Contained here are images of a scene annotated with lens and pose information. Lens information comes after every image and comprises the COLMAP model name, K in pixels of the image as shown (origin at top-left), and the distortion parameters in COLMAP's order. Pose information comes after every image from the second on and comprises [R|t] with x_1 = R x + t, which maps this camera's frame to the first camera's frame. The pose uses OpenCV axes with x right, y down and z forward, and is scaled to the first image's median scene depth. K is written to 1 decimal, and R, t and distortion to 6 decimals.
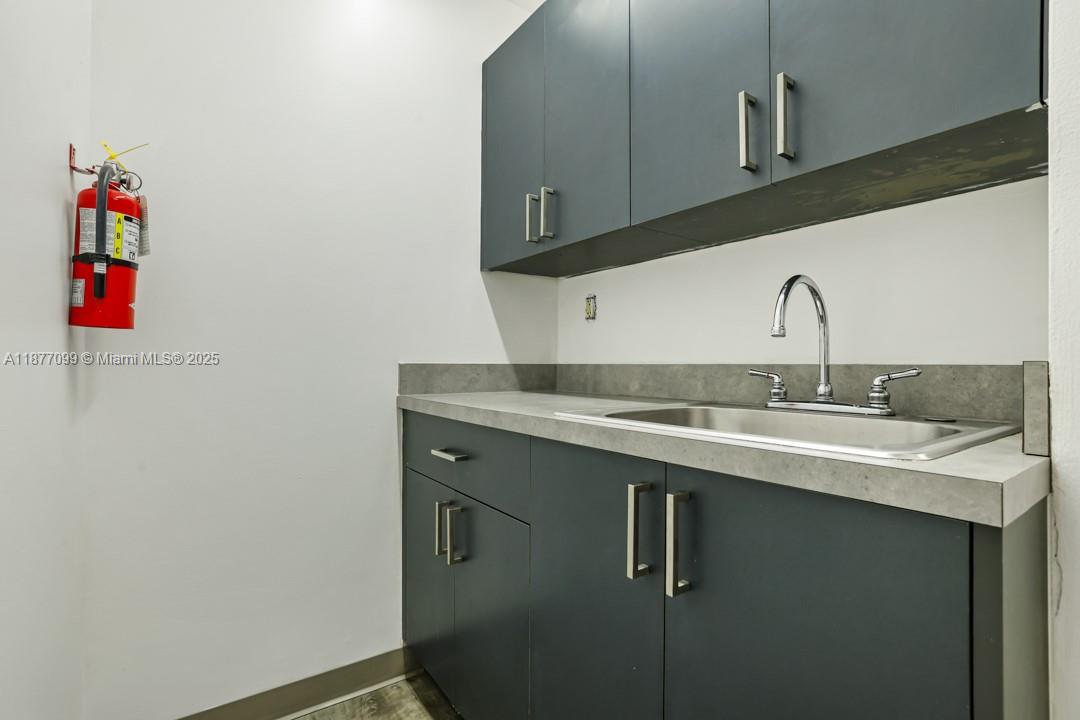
lens RADIAL K [[497.1, 0, 534.2], [0, 497.1, 361.5], [0, 0, 1]] dist [-0.011639, 0.000588]
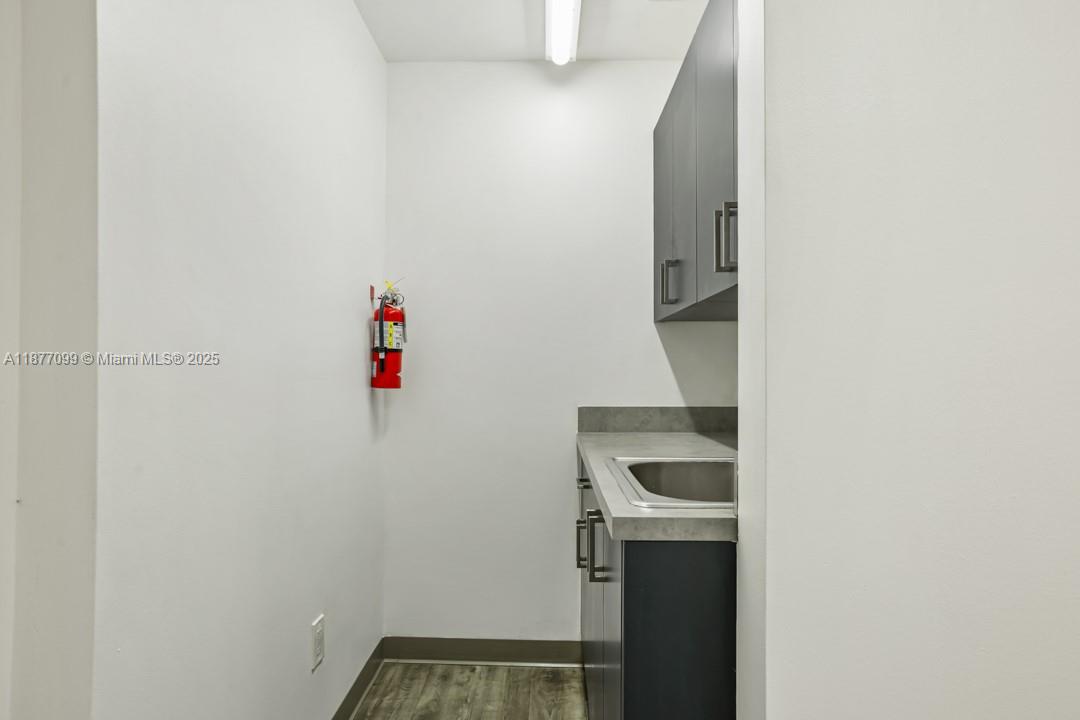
lens RADIAL K [[617.8, 0, 539.2], [0, 617.8, 368.8], [0, 0, 1]] dist [-0.007222, 0.005029]
pose [[0.809722, -0.006633, -0.586776, 0.773277], [0.006790, 0.999975, -0.001933, -0.123234], [0.586774, -0.002419, 0.809747, -0.400787]]
